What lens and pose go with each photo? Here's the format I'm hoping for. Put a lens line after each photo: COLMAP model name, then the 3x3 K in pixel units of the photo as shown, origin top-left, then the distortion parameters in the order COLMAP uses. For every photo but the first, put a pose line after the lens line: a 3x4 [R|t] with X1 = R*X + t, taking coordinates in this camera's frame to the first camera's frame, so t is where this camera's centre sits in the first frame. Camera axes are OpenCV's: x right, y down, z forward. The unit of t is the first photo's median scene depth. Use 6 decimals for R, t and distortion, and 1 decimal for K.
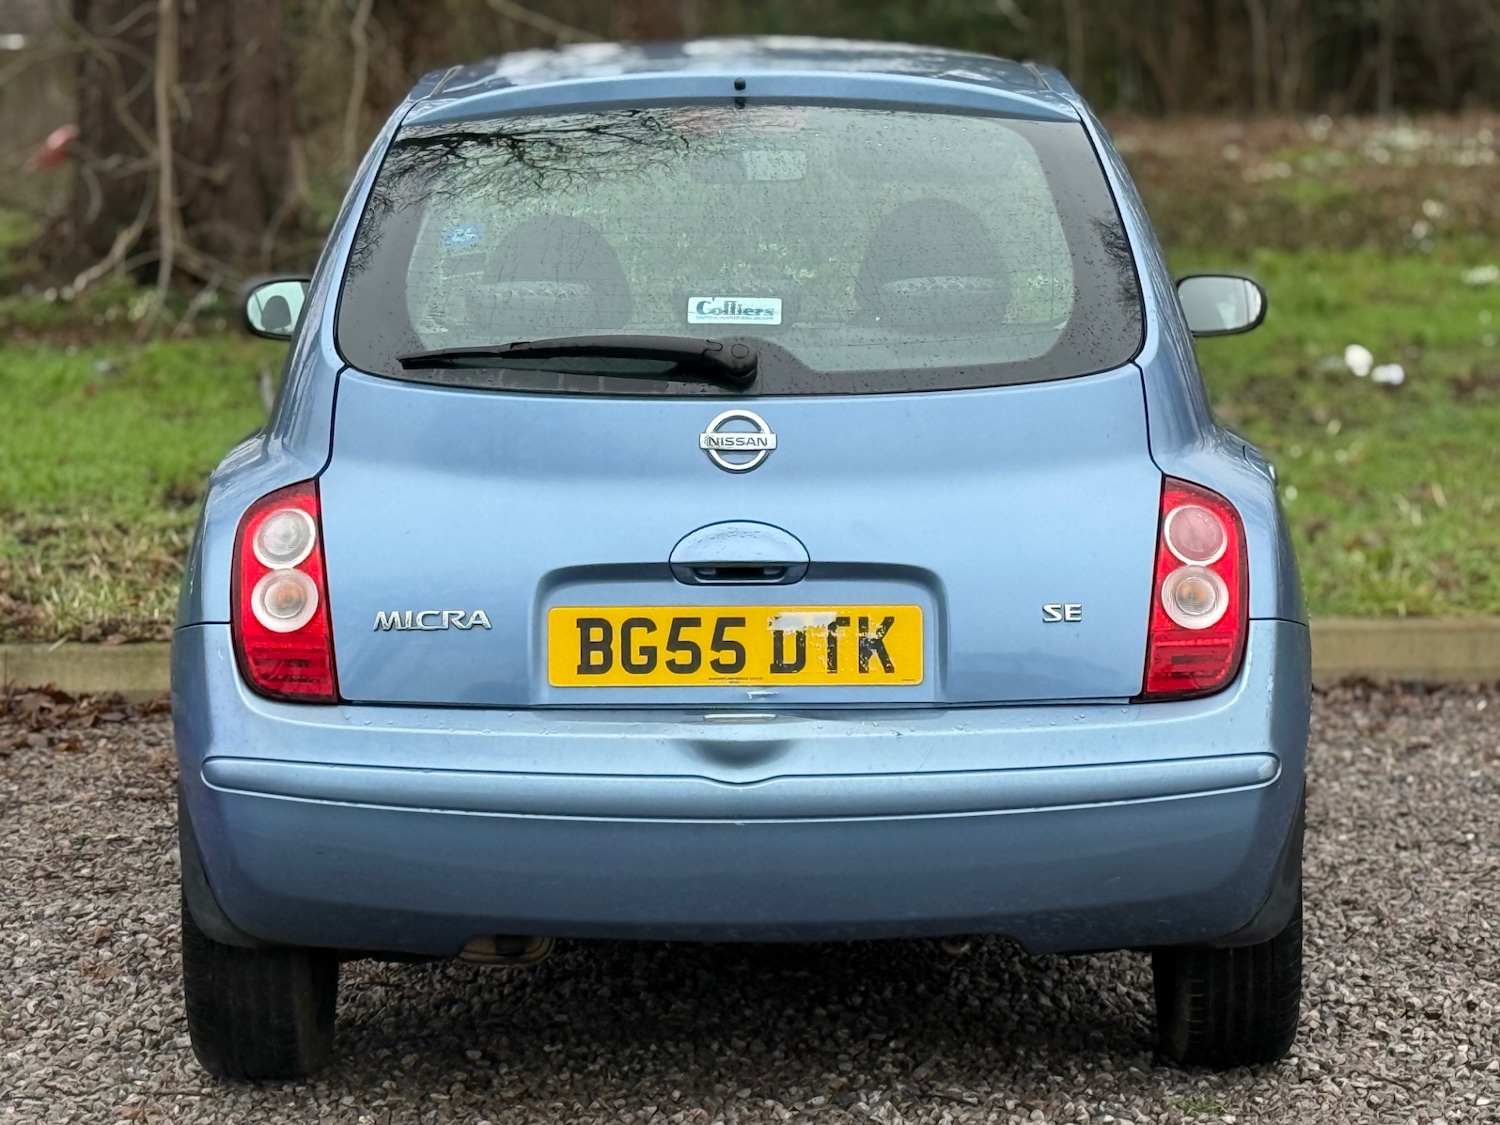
lens RADIAL K [[4653.8, 0, 750.0], [0, 4653.8, 562.5], [0, 0, 1]] dist [0.153917, 1.415595]
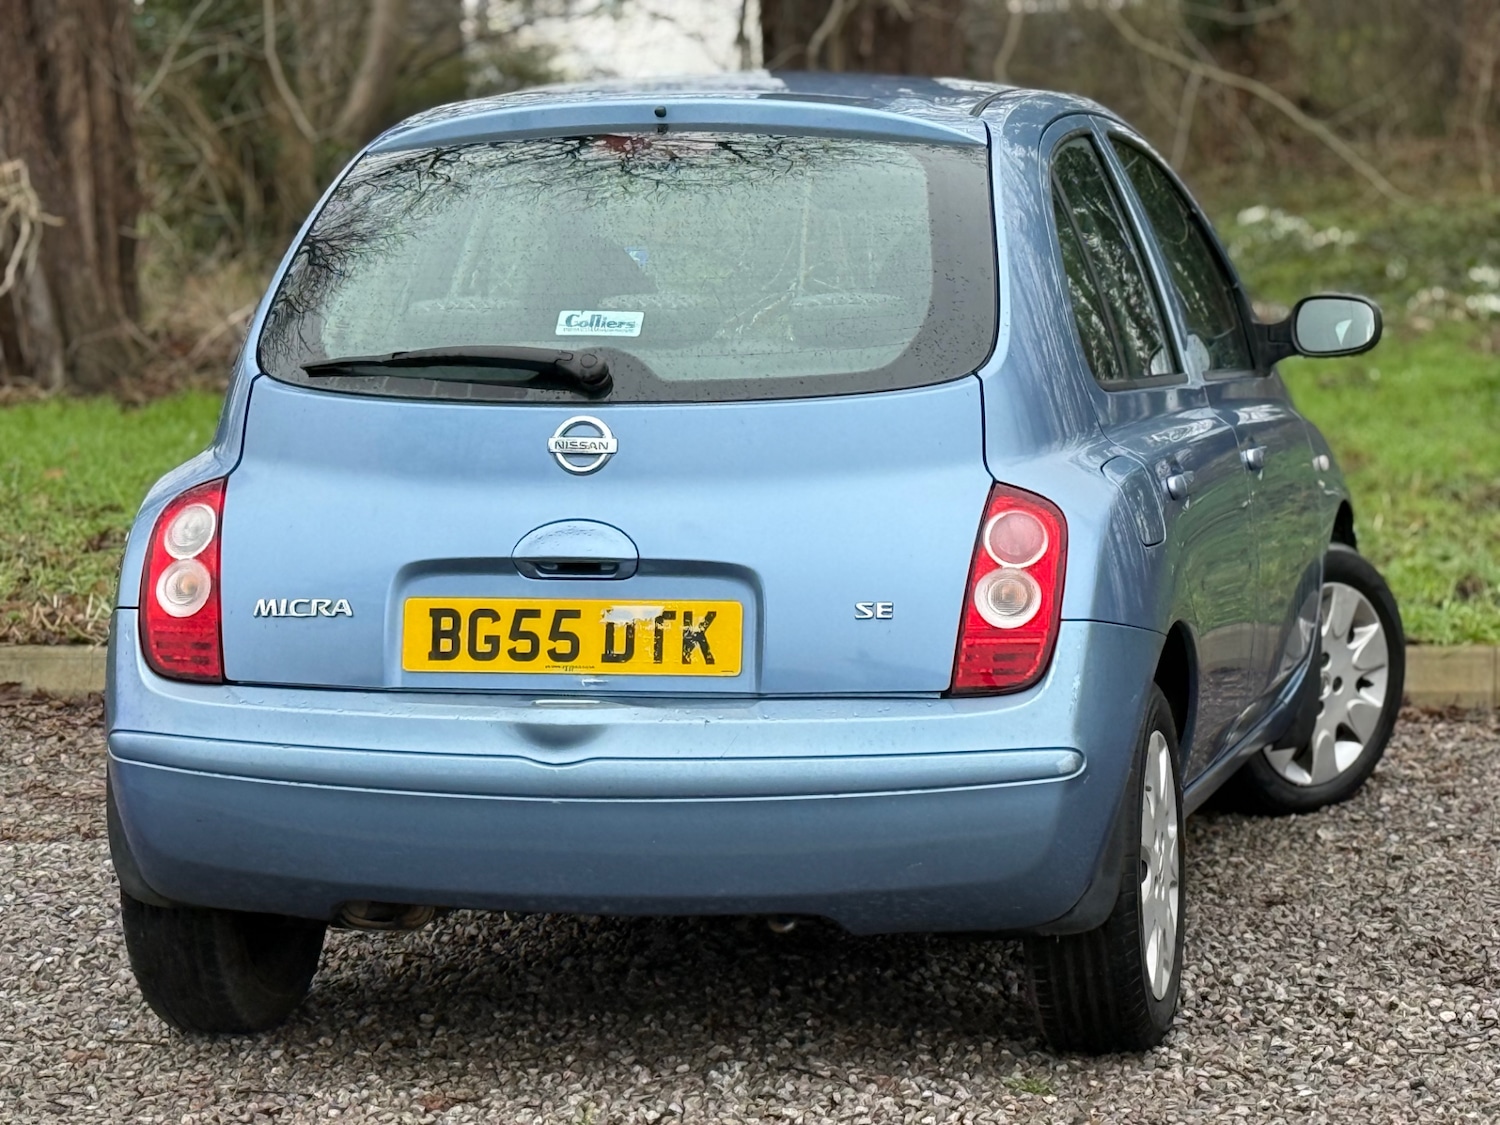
lens RADIAL K [[4653.8, 0, 750.0], [0, 4653.8, 562.5], [0, 0, 1]] dist [0.153917, 1.415595]
pose [[0.975354, 0.013968, -0.220203, 0.270728], [-0.015811, 0.999853, -0.006609, 0.007320], [0.220079, 0.009927, 0.975432, -0.033453]]
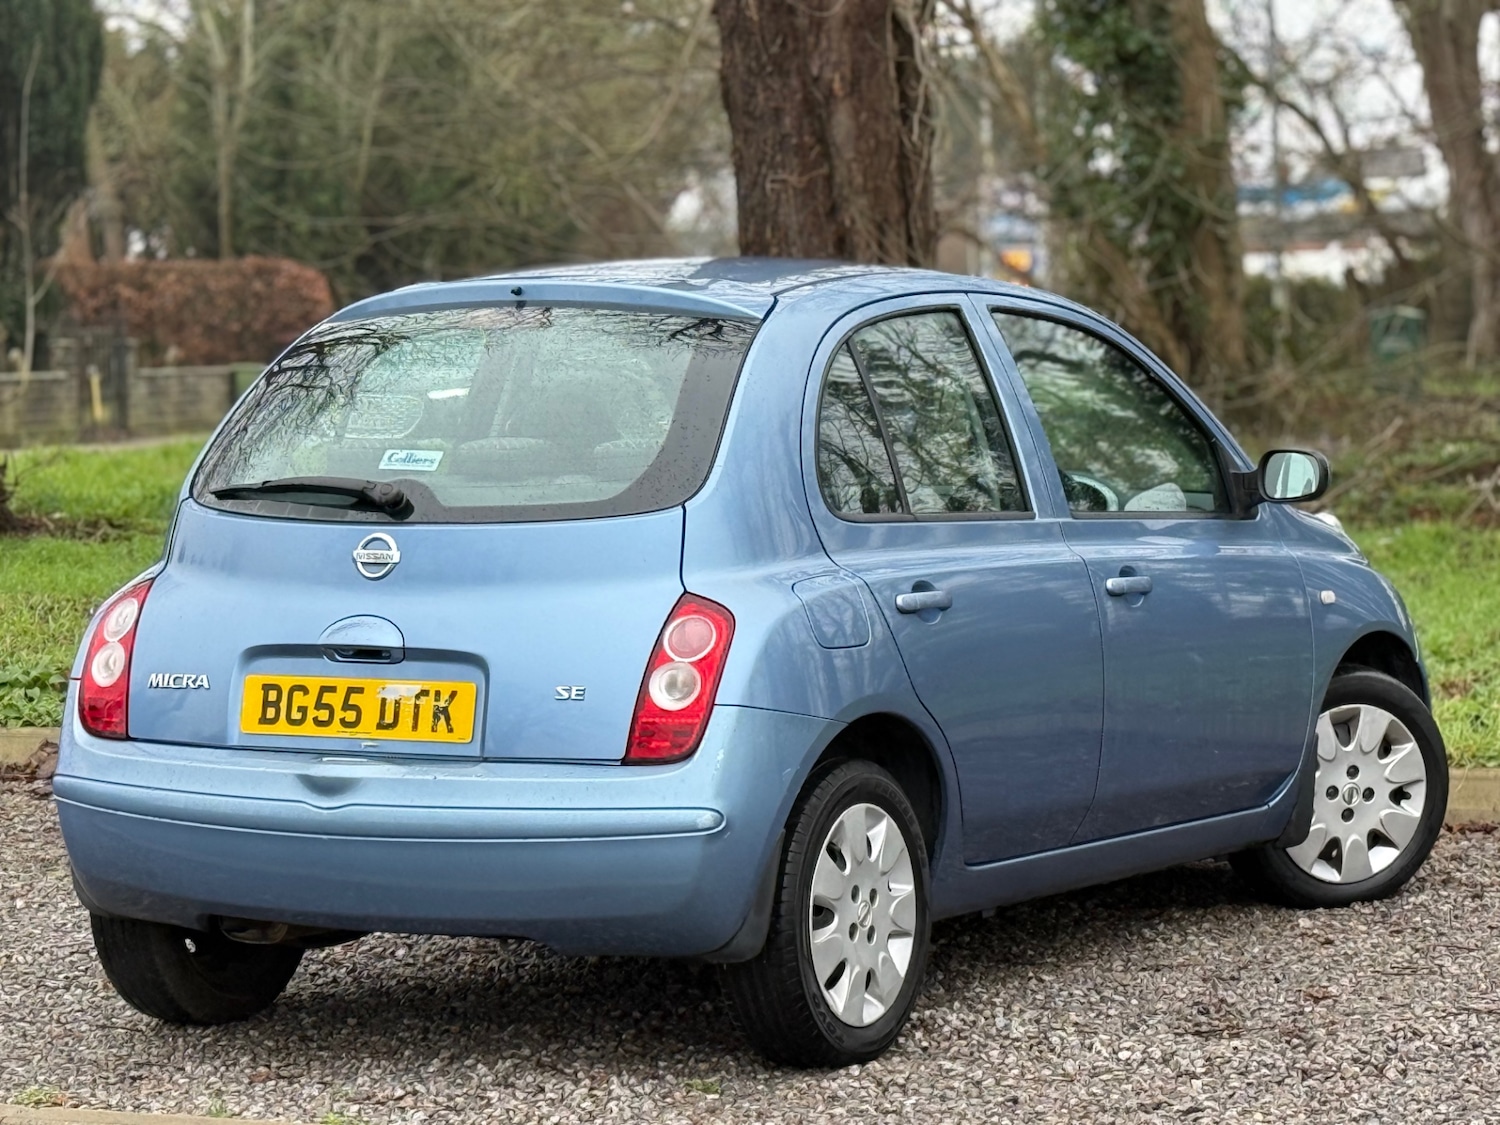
lens RADIAL K [[4653.8, 0, 750.0], [0, 4653.8, 562.5], [0, 0, 1]] dist [0.153917, 1.415595]
pose [[0.871104, 0.024048, -0.490510, 0.749525], [-0.045474, 0.998459, -0.031808, 0.013489], [0.488989, 0.050014, 0.870855, -0.115383]]
